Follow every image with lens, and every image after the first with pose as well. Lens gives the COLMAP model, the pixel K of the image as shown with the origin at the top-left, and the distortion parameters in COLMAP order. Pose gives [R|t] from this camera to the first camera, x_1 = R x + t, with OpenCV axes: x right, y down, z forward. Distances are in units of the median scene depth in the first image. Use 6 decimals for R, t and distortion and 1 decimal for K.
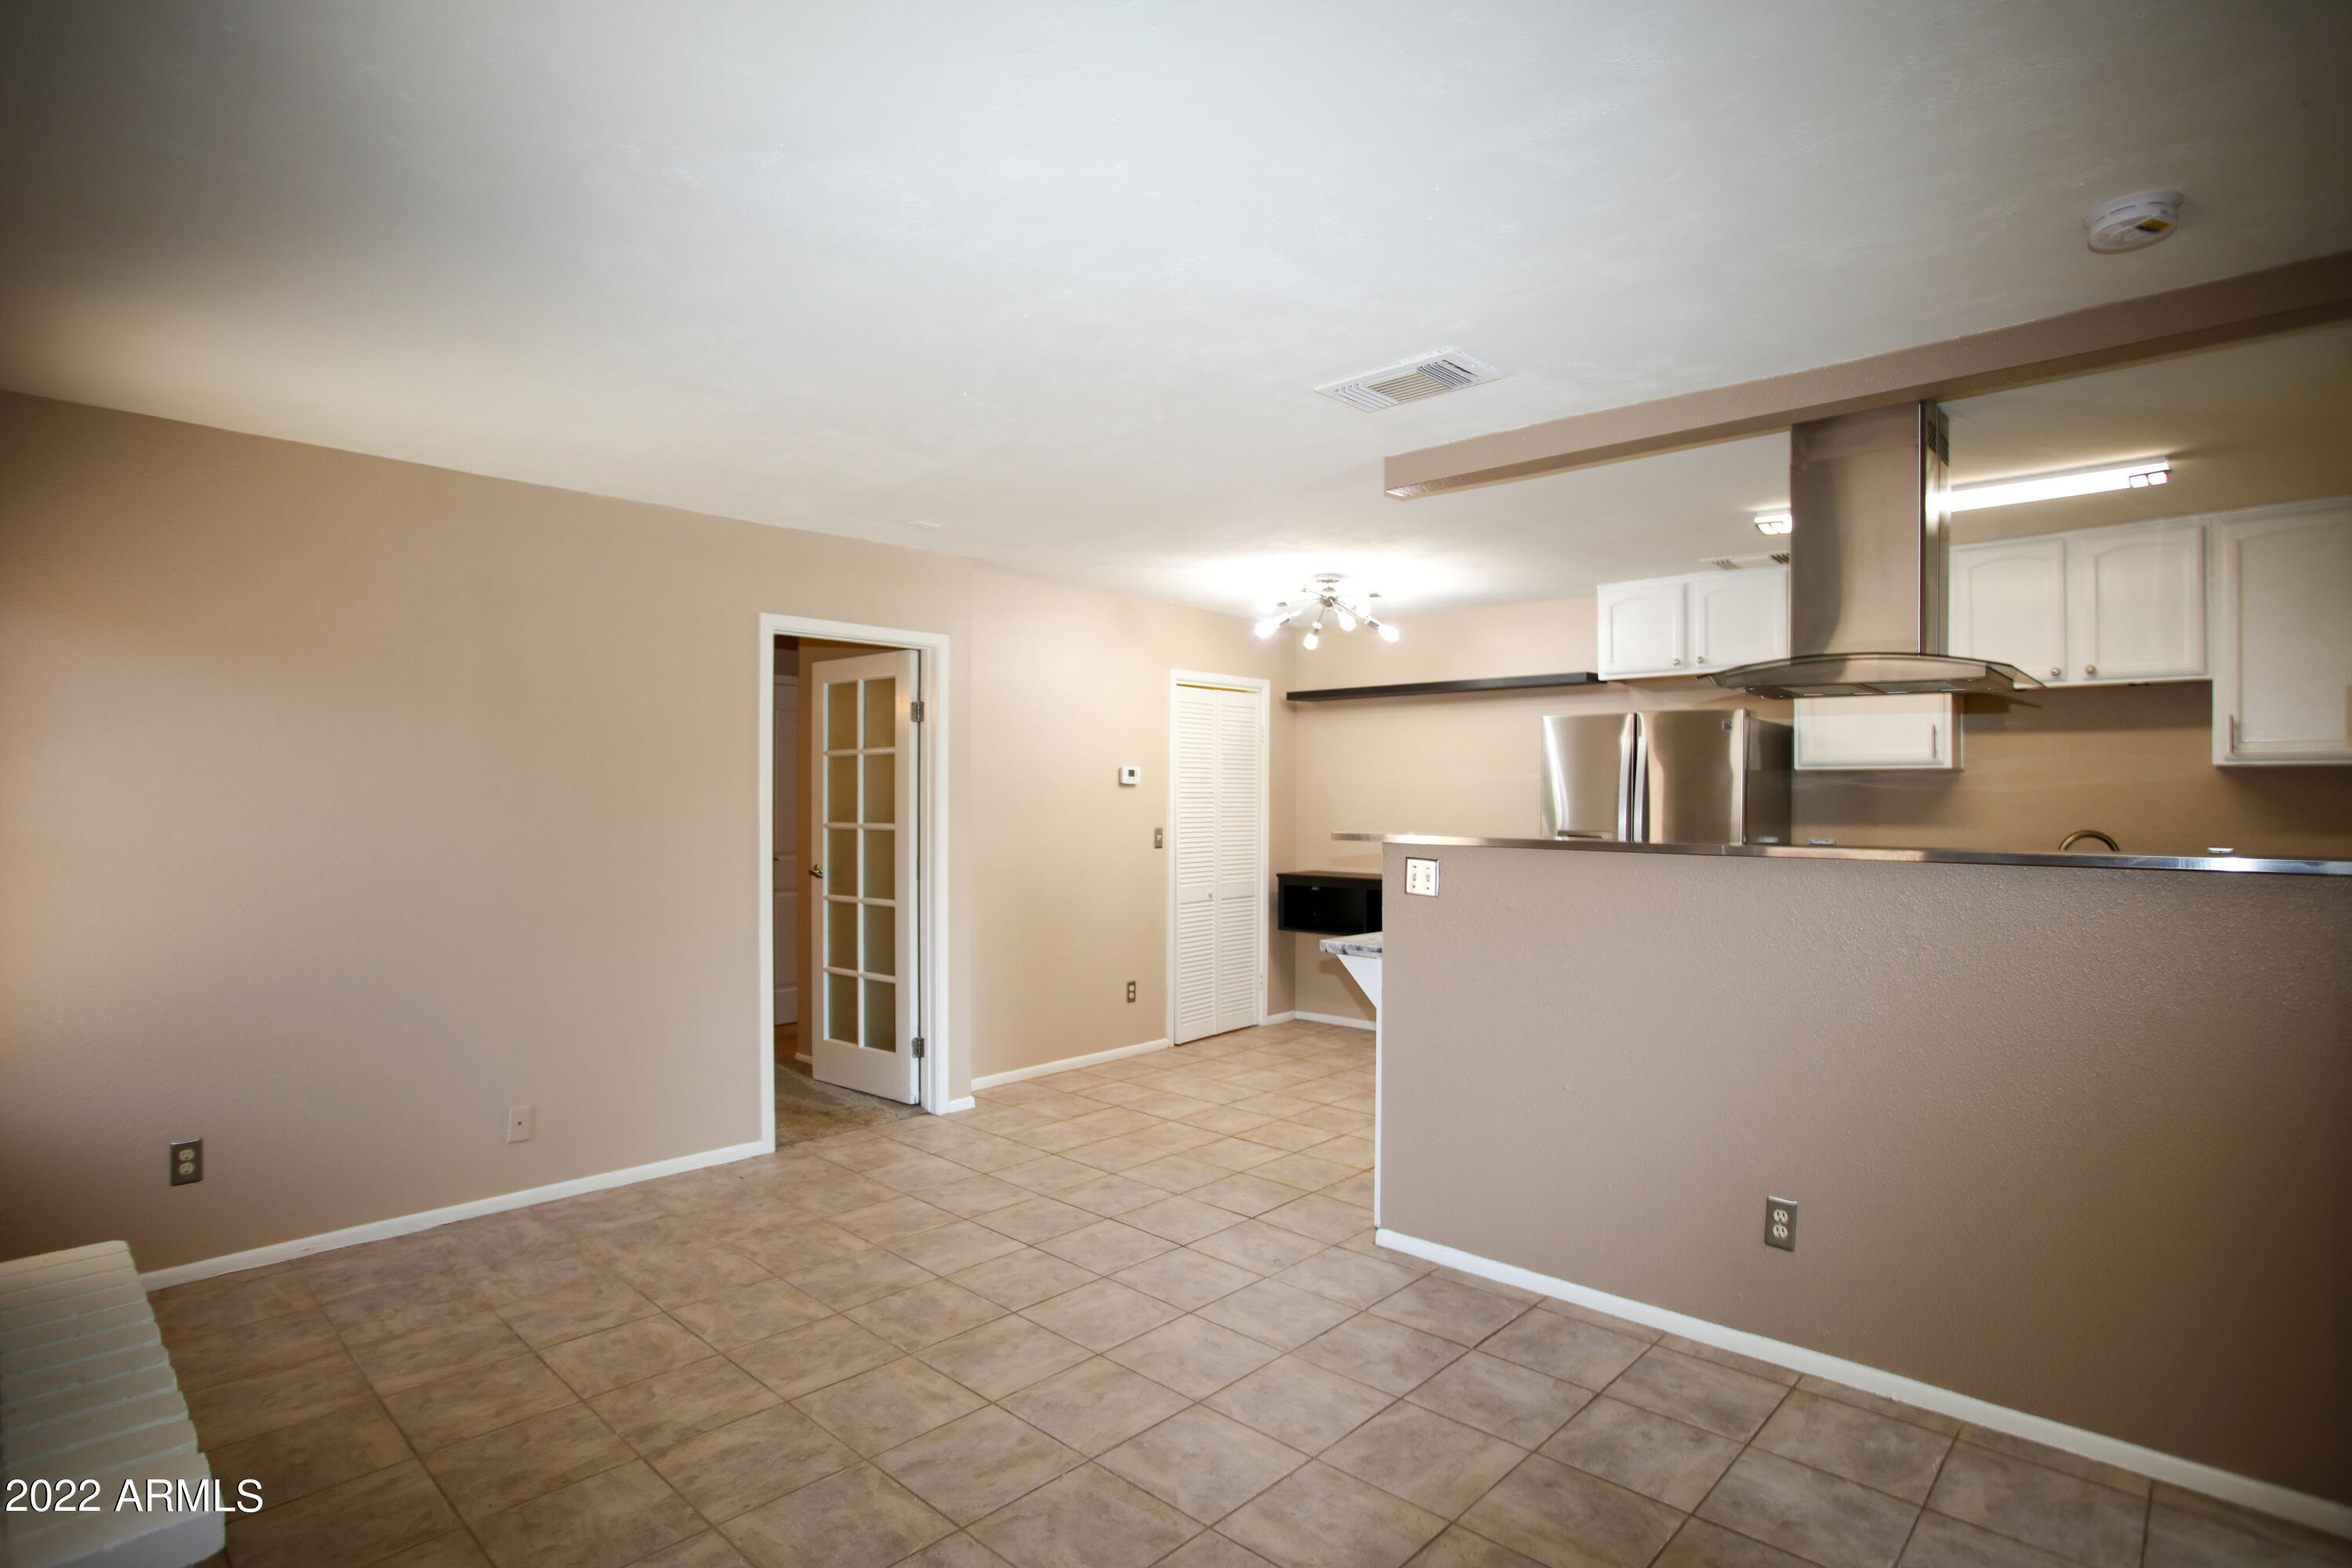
lens RADIAL K [[1152.9, 0, 1181.4], [0, 1152.9, 826.5], [0, 0, 1]] dist [-0.063046, 0.022173]
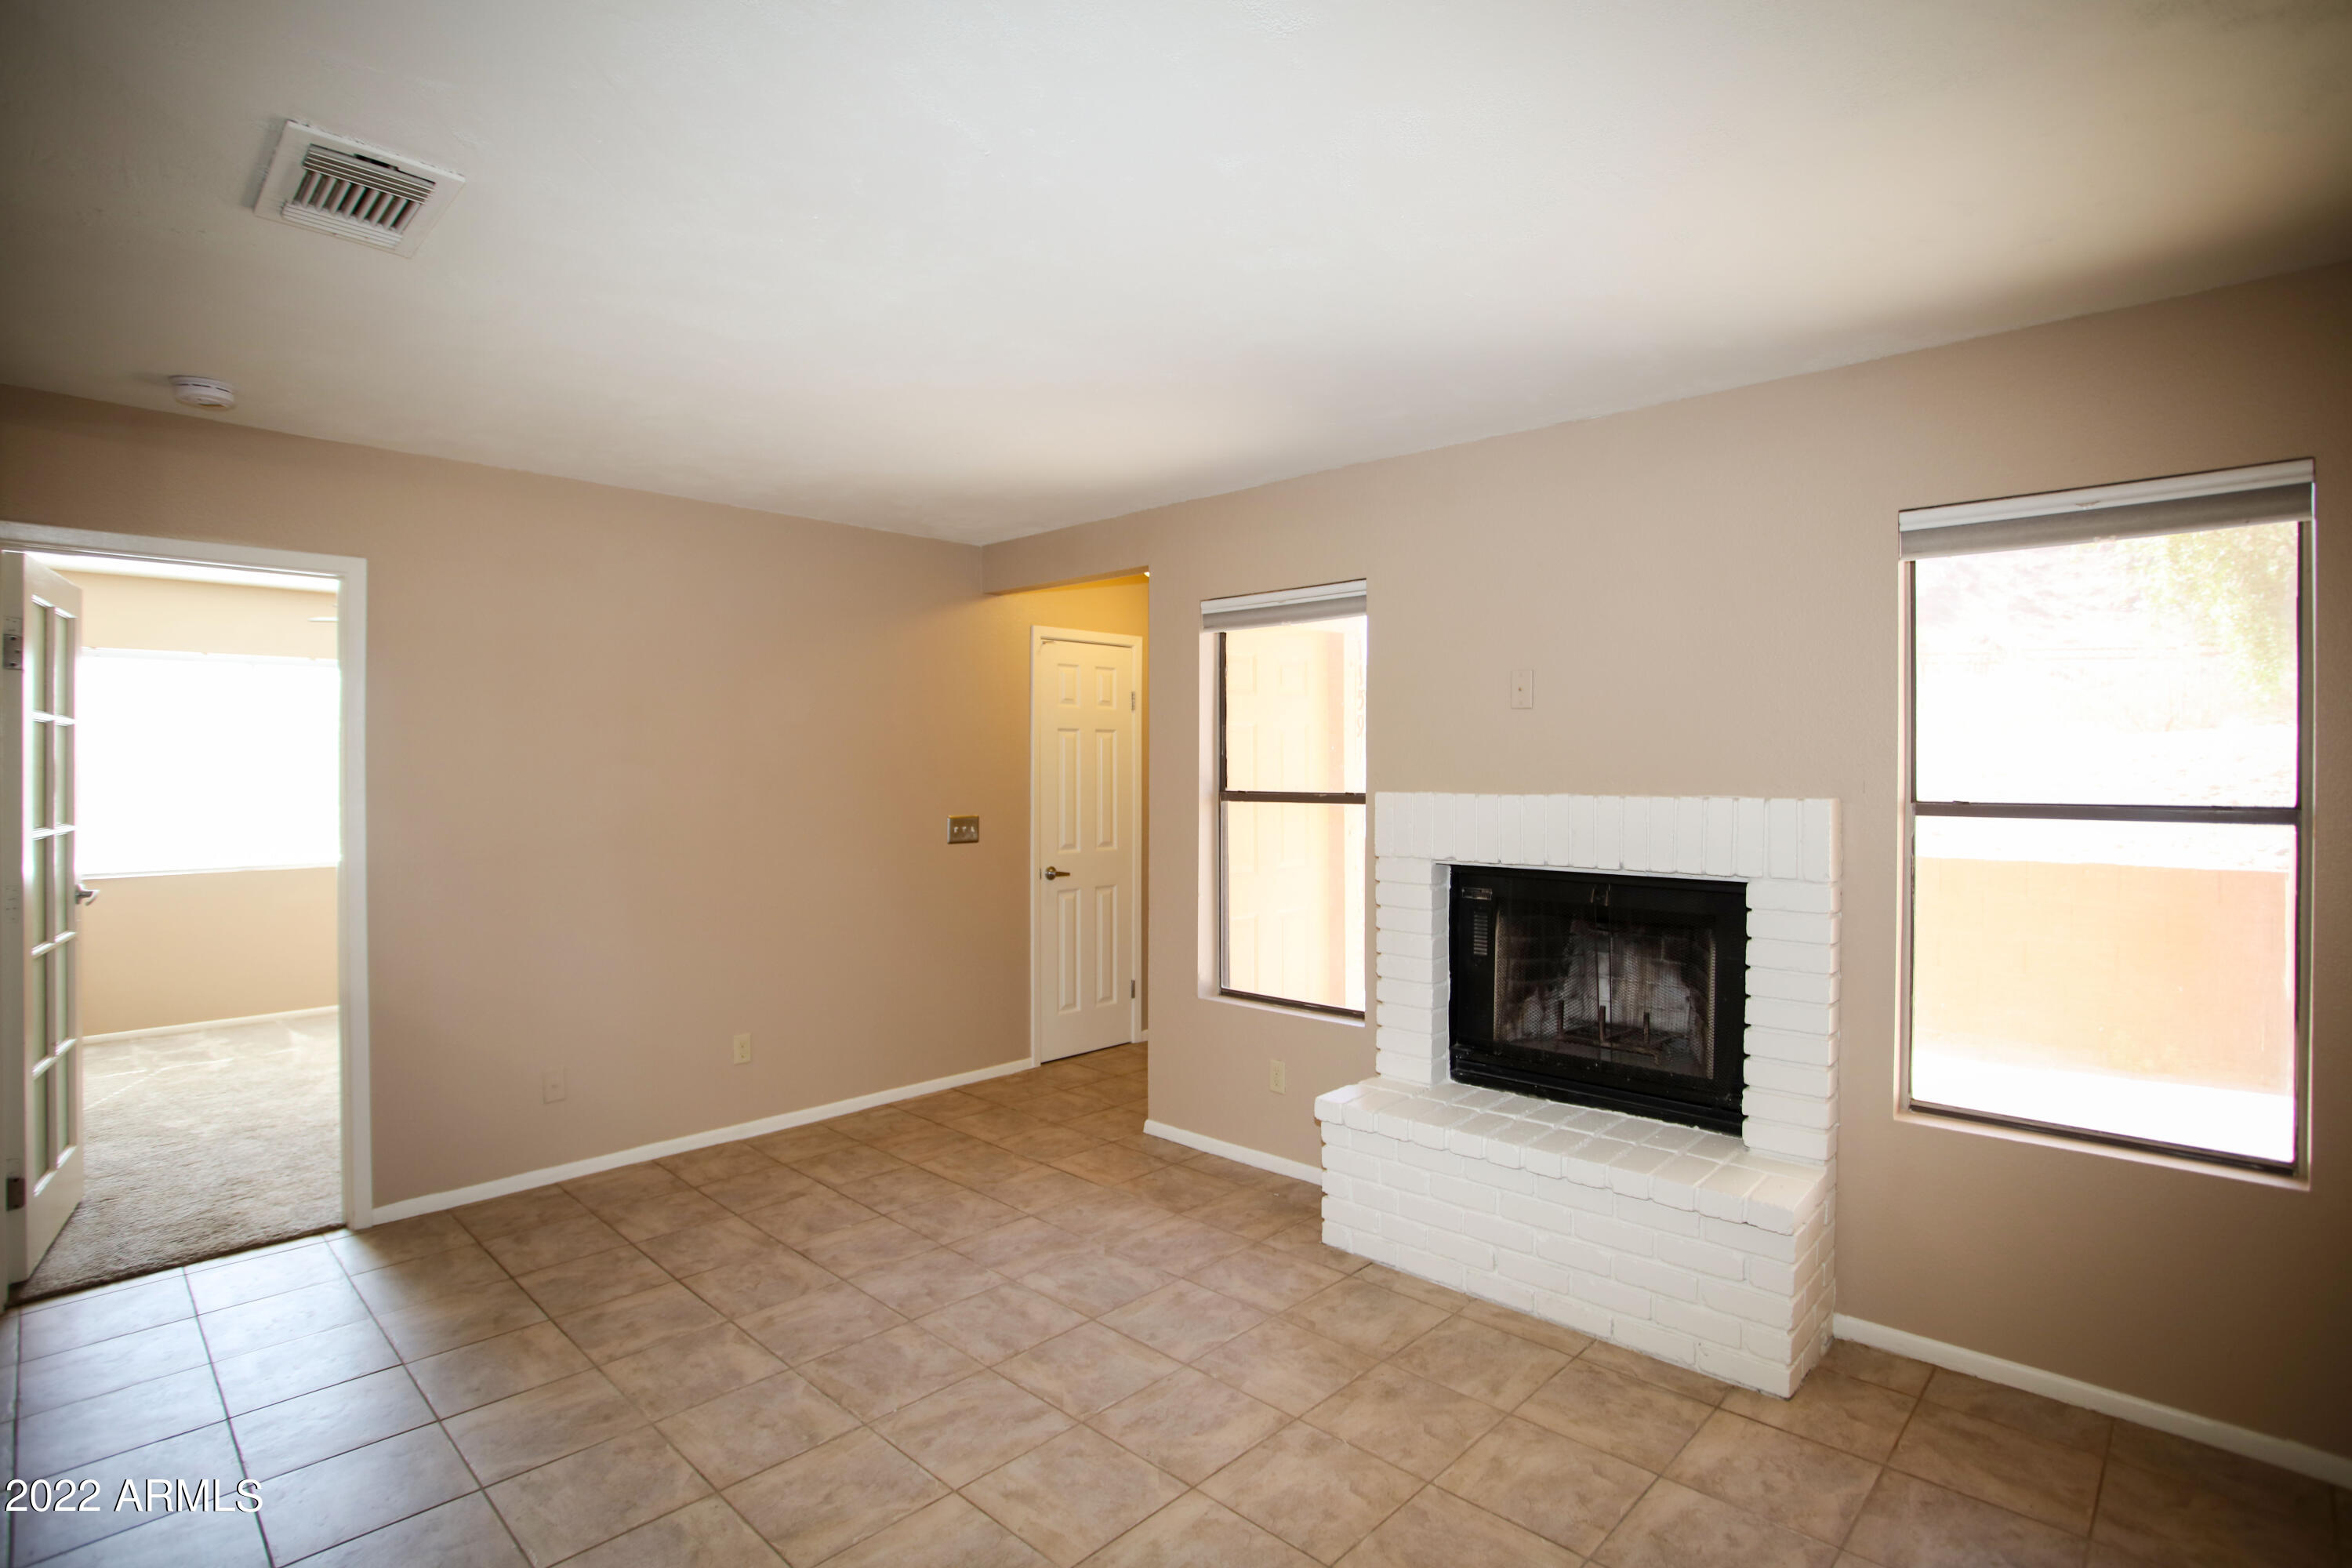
lens RADIAL K [[1152.9, 0, 1173.4], [0, 1152.9, 783.5], [0, 0, 1]] dist [-0.063046, 0.022173]
pose [[-0.999797, -0.001384, 0.020084, -0.268264], [-0.000594, 0.999227, 0.039297, -0.047888], [-0.020123, 0.039278, -0.999026, 1.407977]]
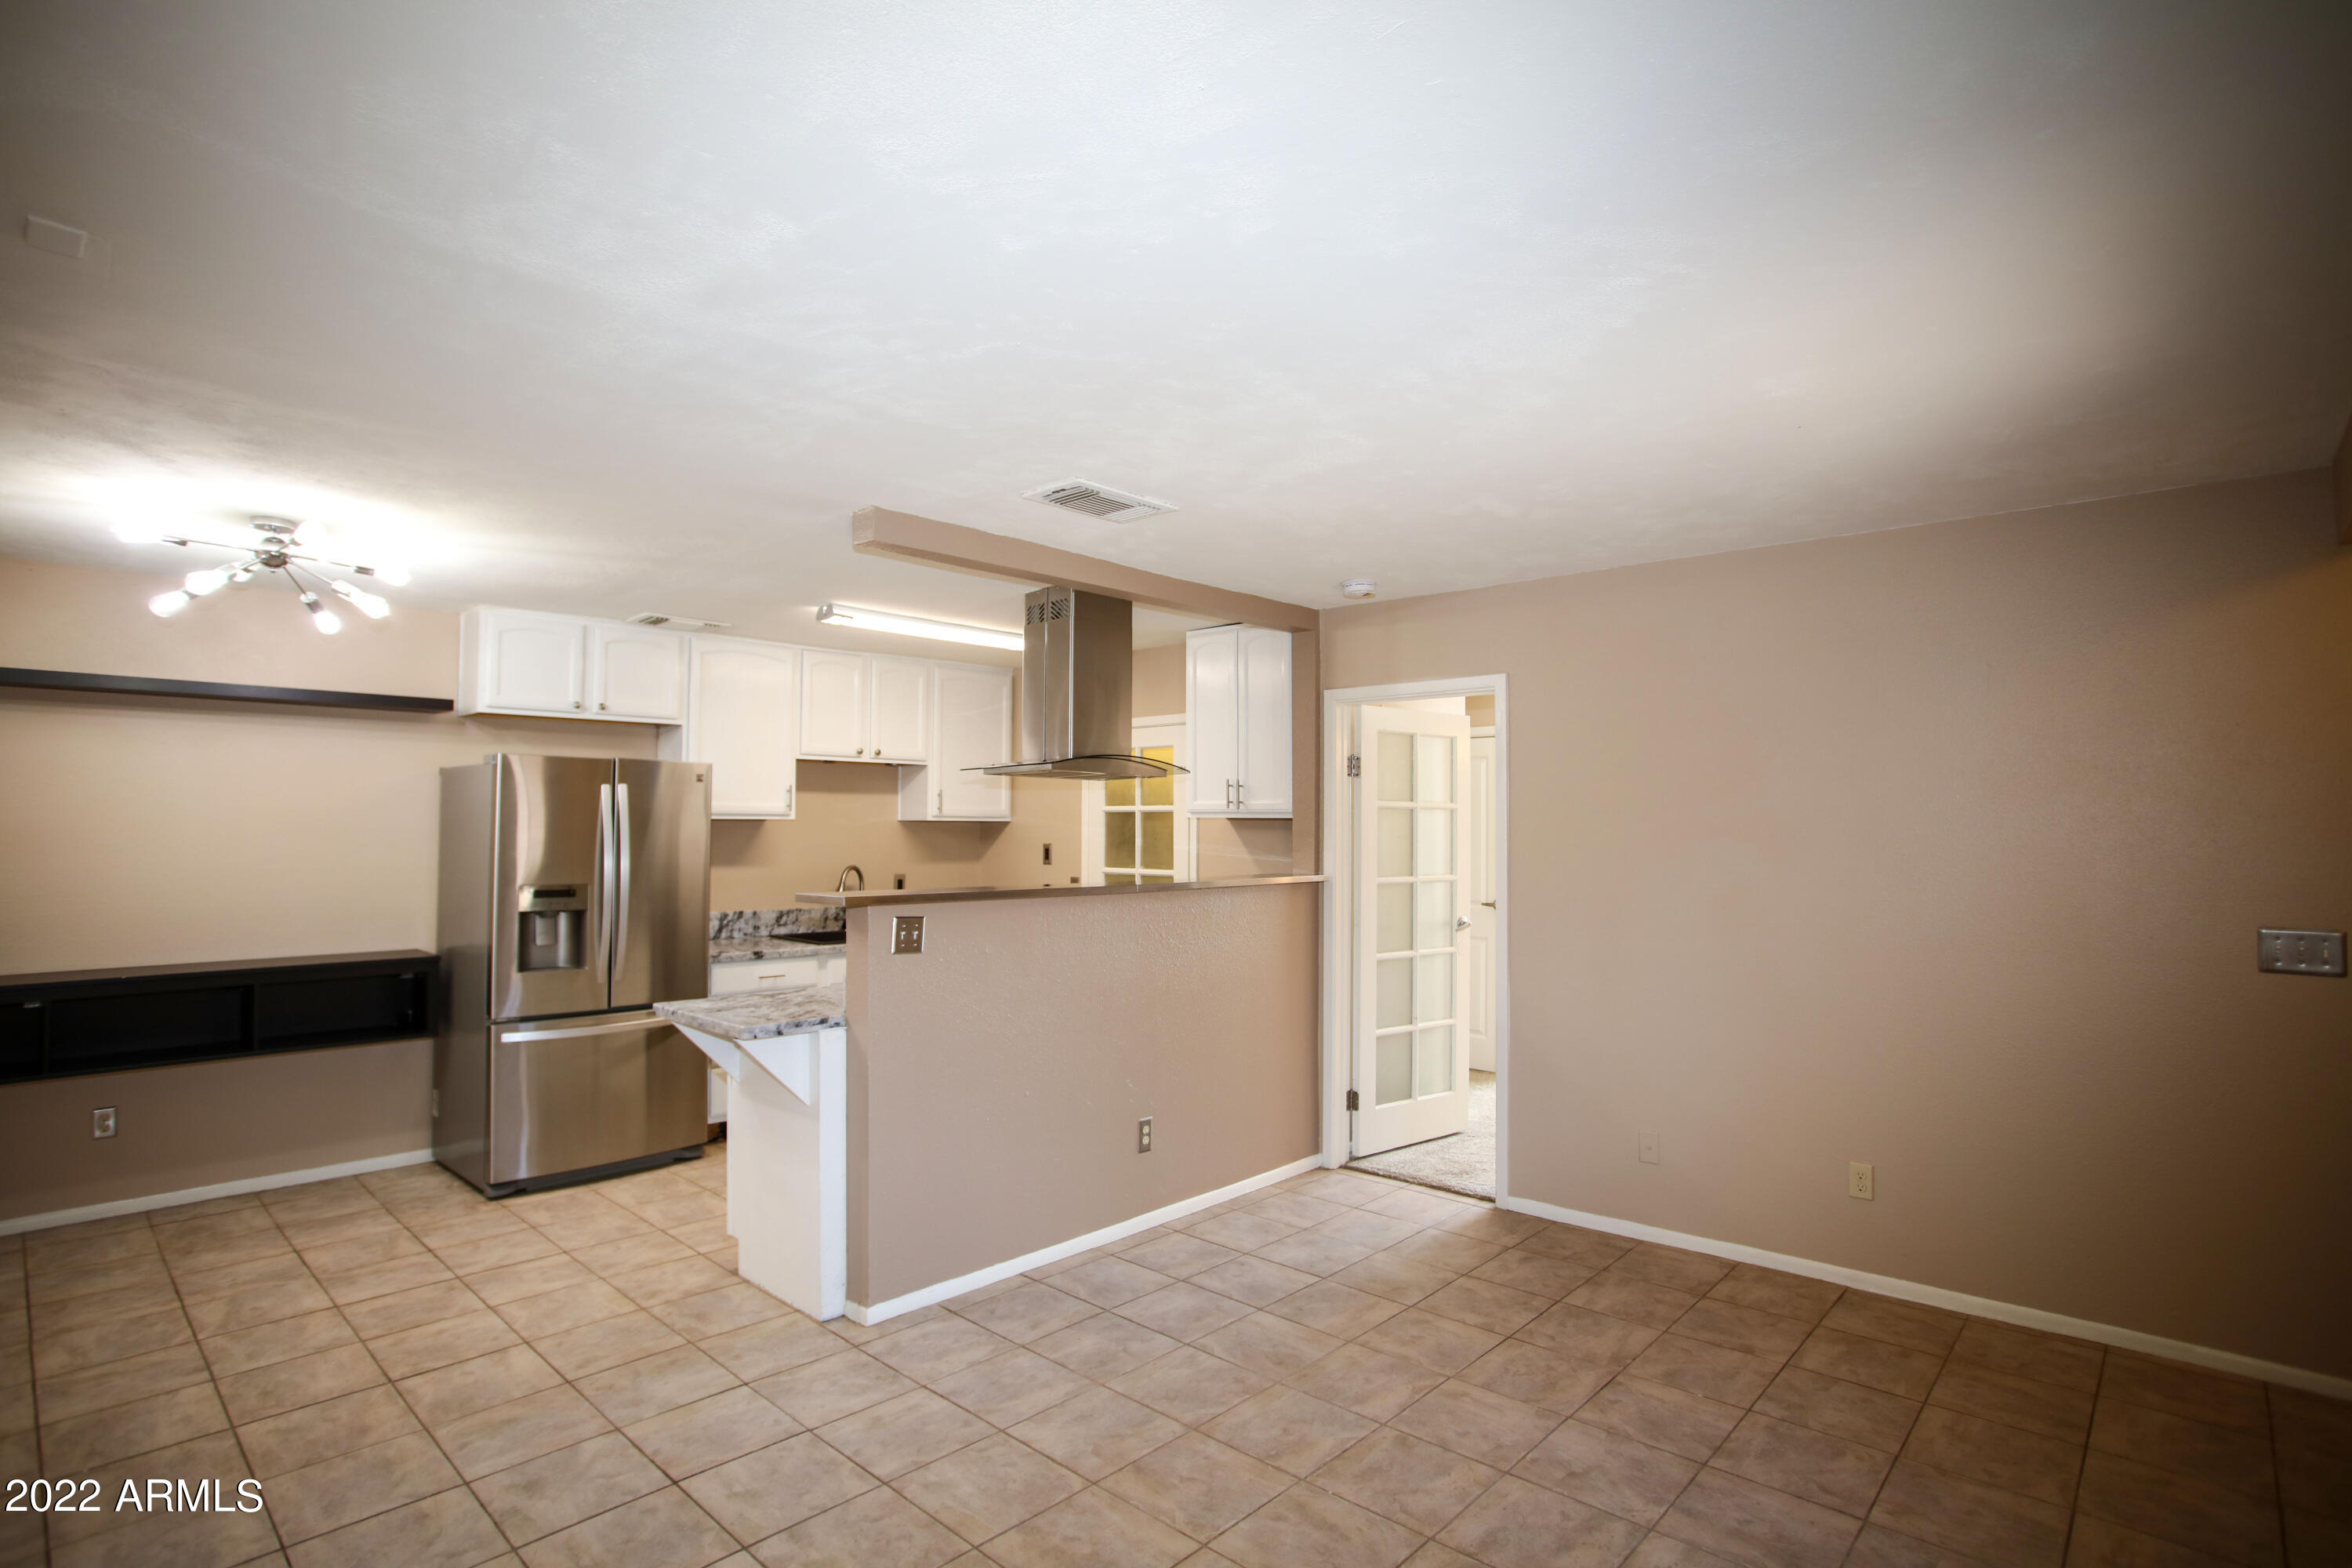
lens RADIAL K [[1152.9, 0, 1172.8], [0, 1152.9, 795.1], [0, 0, 1]] dist [-0.063046, 0.022173]
pose [[0.004624, 0.028547, 0.999582, -0.821548], [0.022650, 0.999333, -0.028645, -0.043088], [-0.999733, 0.022773, 0.003974, 0.775170]]
